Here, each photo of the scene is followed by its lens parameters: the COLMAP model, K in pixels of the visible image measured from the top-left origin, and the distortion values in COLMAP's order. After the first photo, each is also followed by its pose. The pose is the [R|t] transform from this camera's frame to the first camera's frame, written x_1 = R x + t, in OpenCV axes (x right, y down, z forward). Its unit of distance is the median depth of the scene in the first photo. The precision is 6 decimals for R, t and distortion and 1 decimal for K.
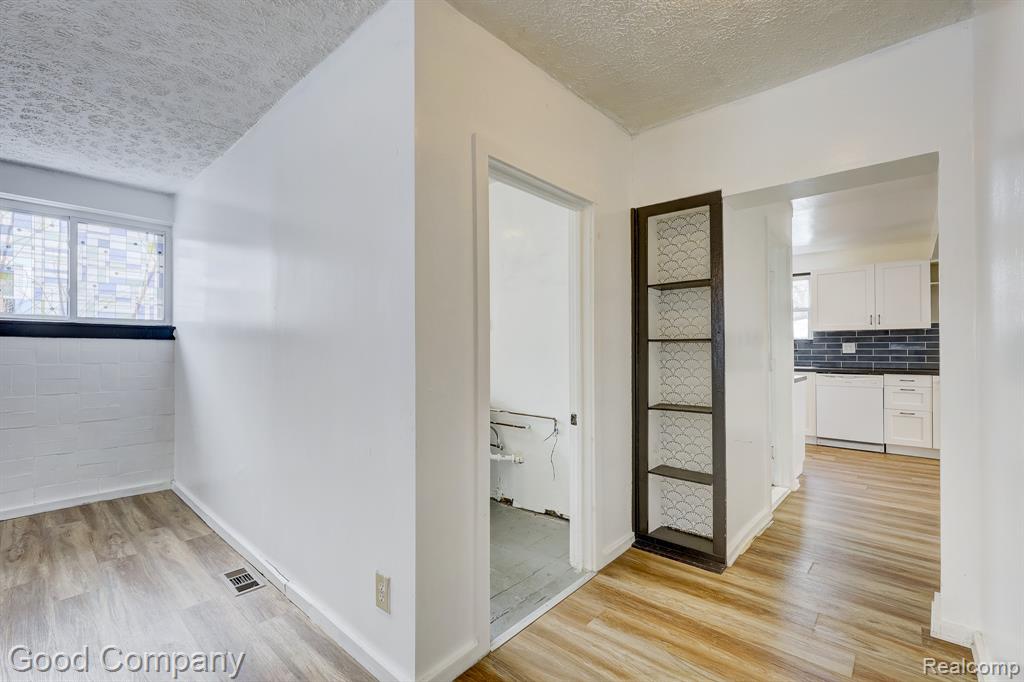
lens RADIAL K [[441.6, 0, 521.4], [0, 441.6, 344.4], [0, 0, 1]] dist [0.007477, 0.000313]
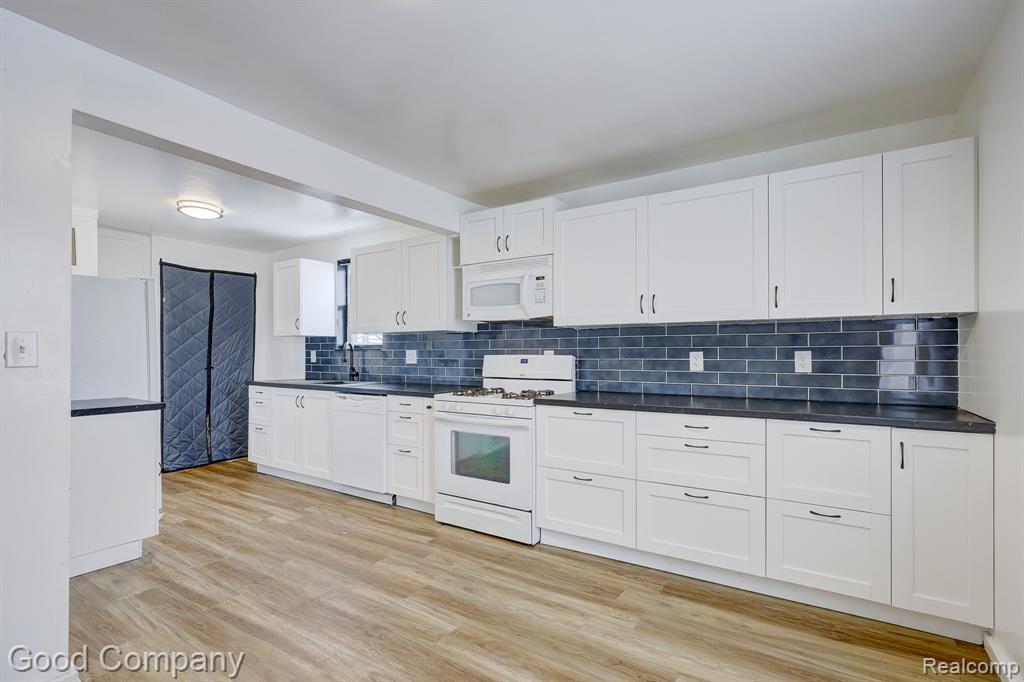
lens RADIAL K [[452.0, 0, 514.2], [0, 452.0, 355.5], [0, 0, 1]] dist [-0.003591, -0.000583]
pose [[0.984751, -0.007999, 0.173783, 1.080673], [0.003924, 0.999709, 0.023781, -0.015805], [-0.173923, -0.022737, 0.984497, 0.313260]]
